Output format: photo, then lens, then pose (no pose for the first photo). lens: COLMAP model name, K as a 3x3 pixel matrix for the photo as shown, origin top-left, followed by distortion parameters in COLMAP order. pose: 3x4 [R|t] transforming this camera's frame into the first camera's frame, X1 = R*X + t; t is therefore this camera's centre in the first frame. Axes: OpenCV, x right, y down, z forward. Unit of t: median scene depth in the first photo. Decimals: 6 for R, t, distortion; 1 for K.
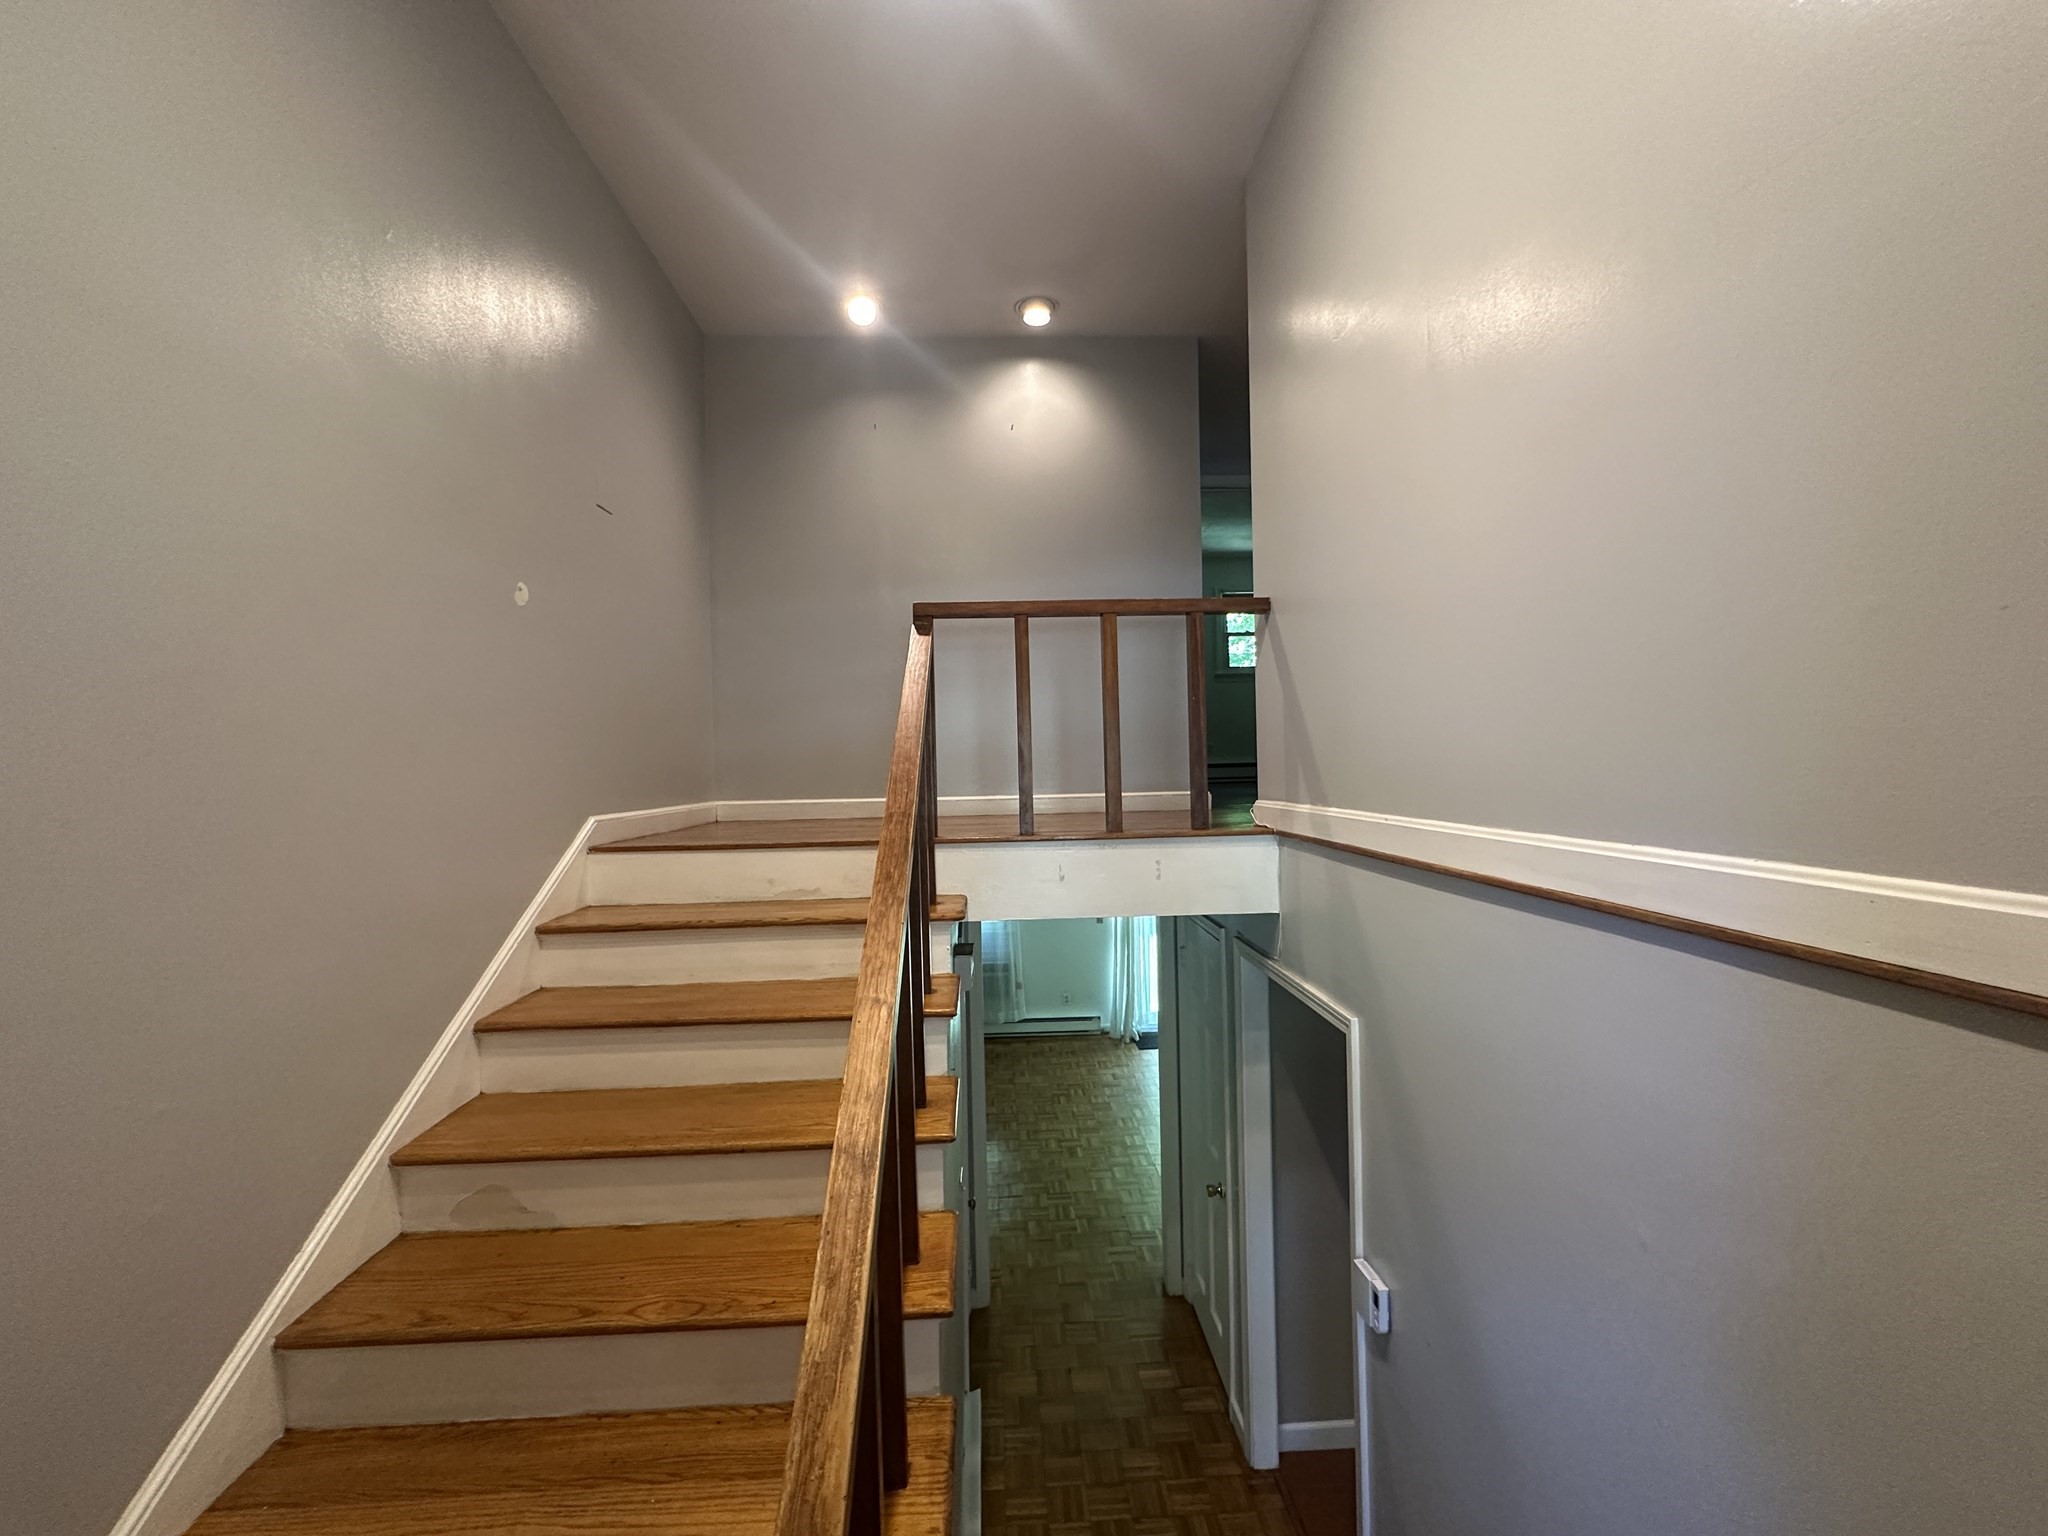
lens RADIAL K [[817.0, 0, 1021.3], [0, 817.0, 763.3], [0, 0, 1]] dist [0.001226, -0.000123]
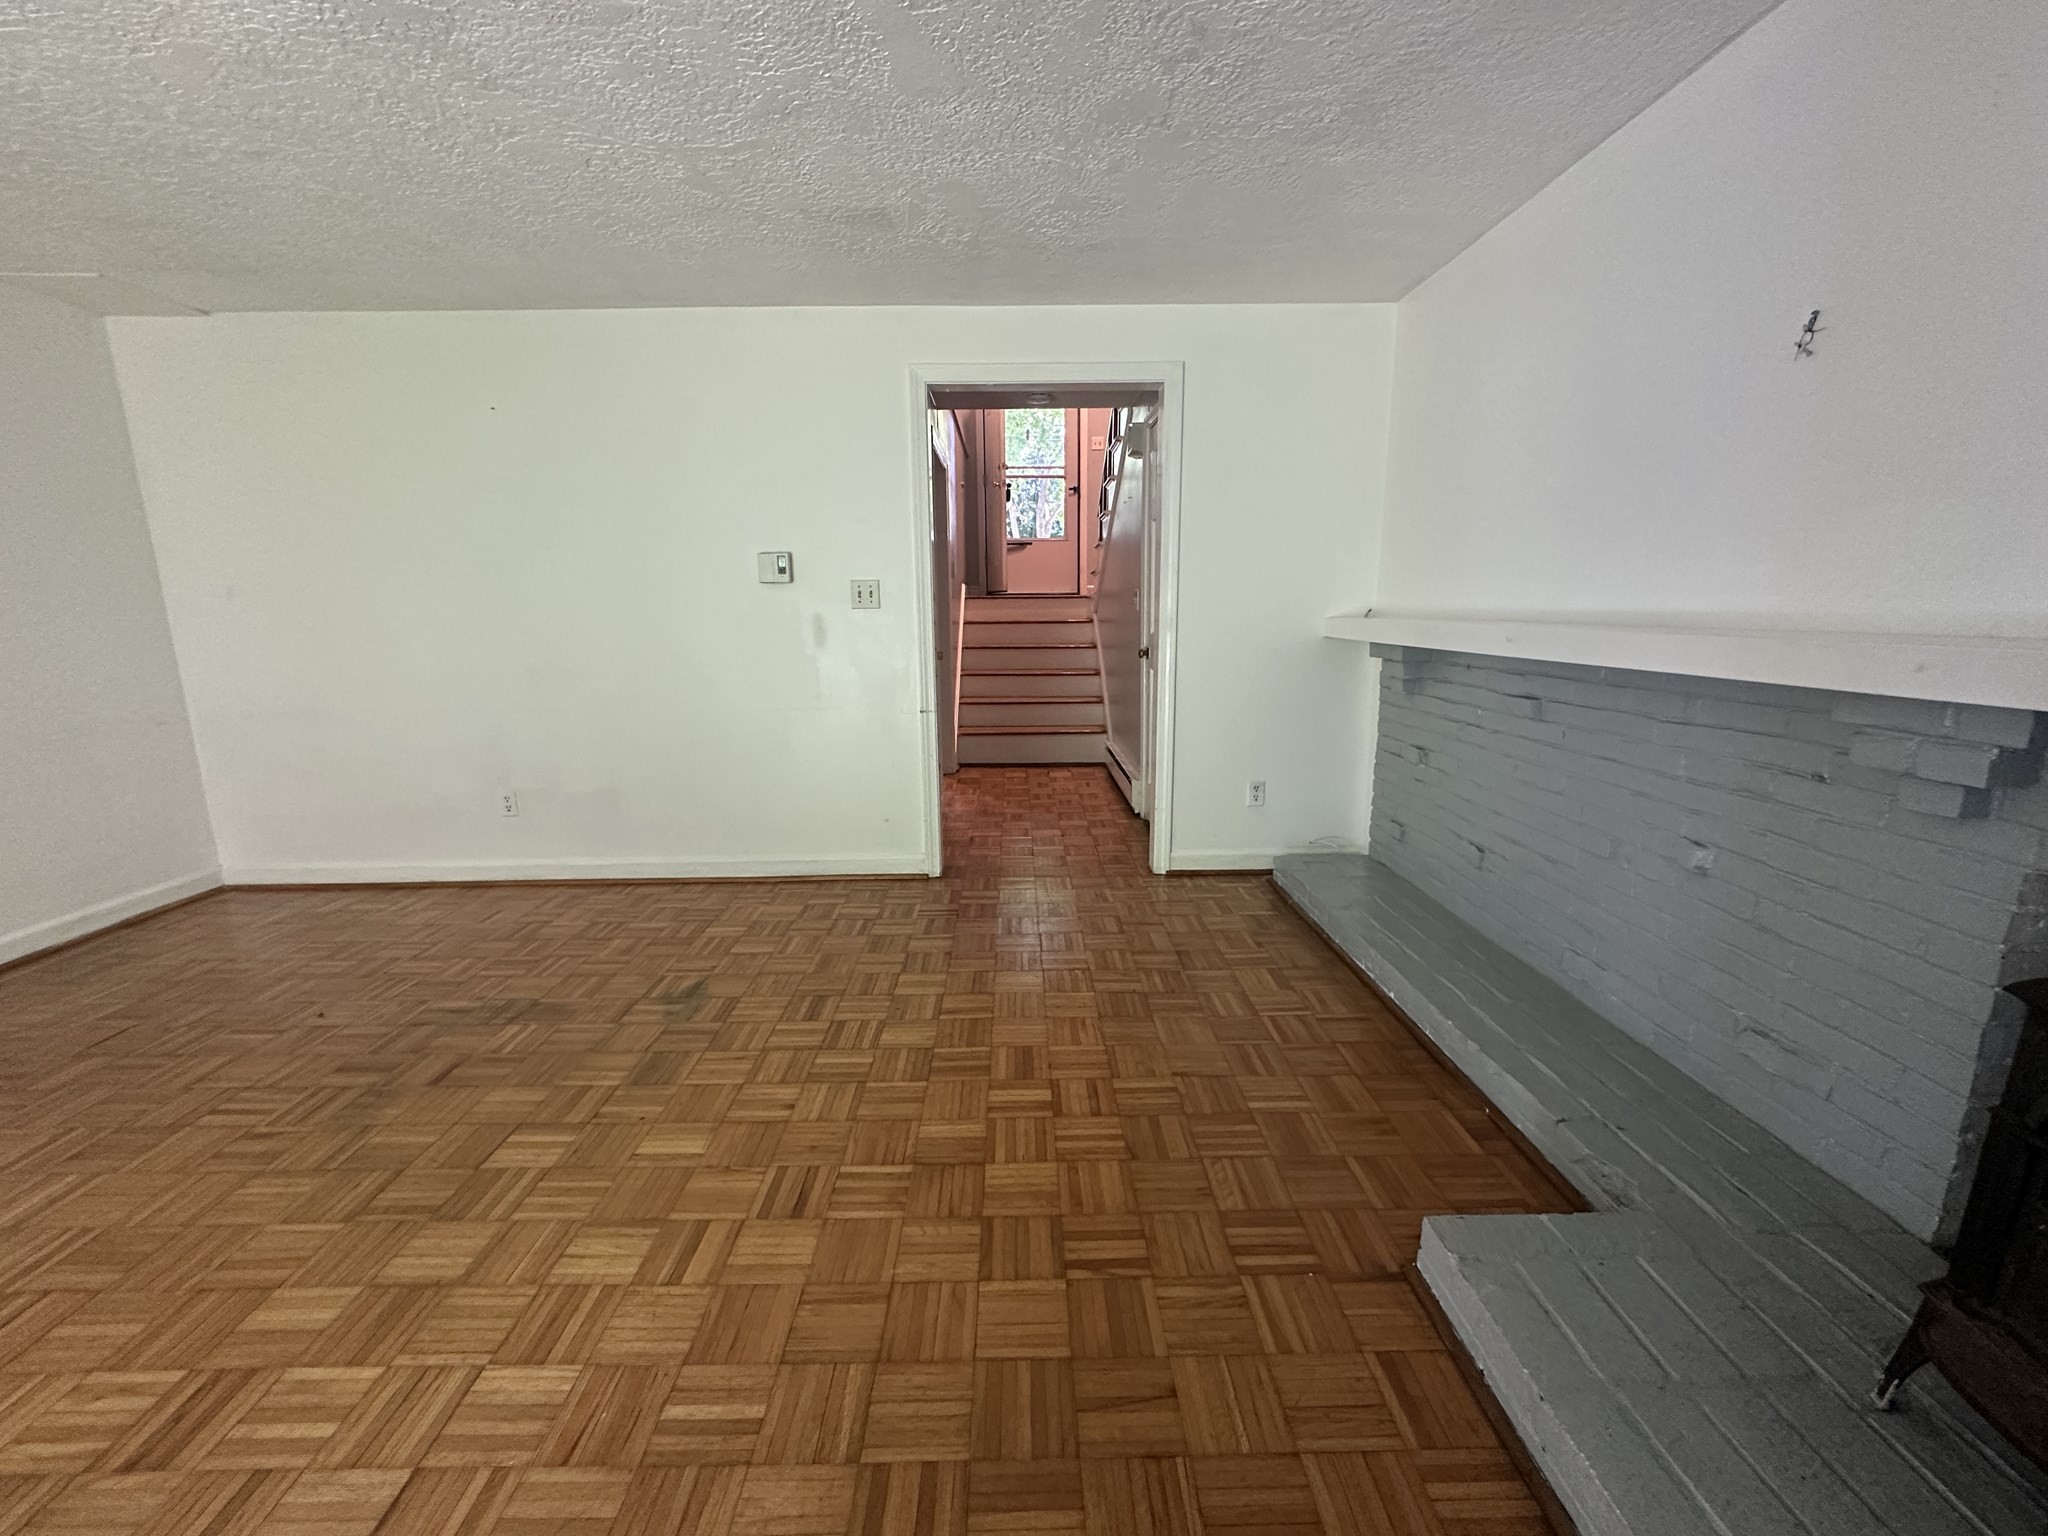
lens RADIAL K [[817.0, 0, 1021.3], [0, 817.0, 763.3], [0, 0, 1]] dist [0.001226, -0.000123]
pose [[-0.998811, 0.025917, 0.041301, 0.031883], [0.033553, 0.979924, 0.196526, 0.197516], [-0.035378, 0.197678, -0.979628, 0.955638]]
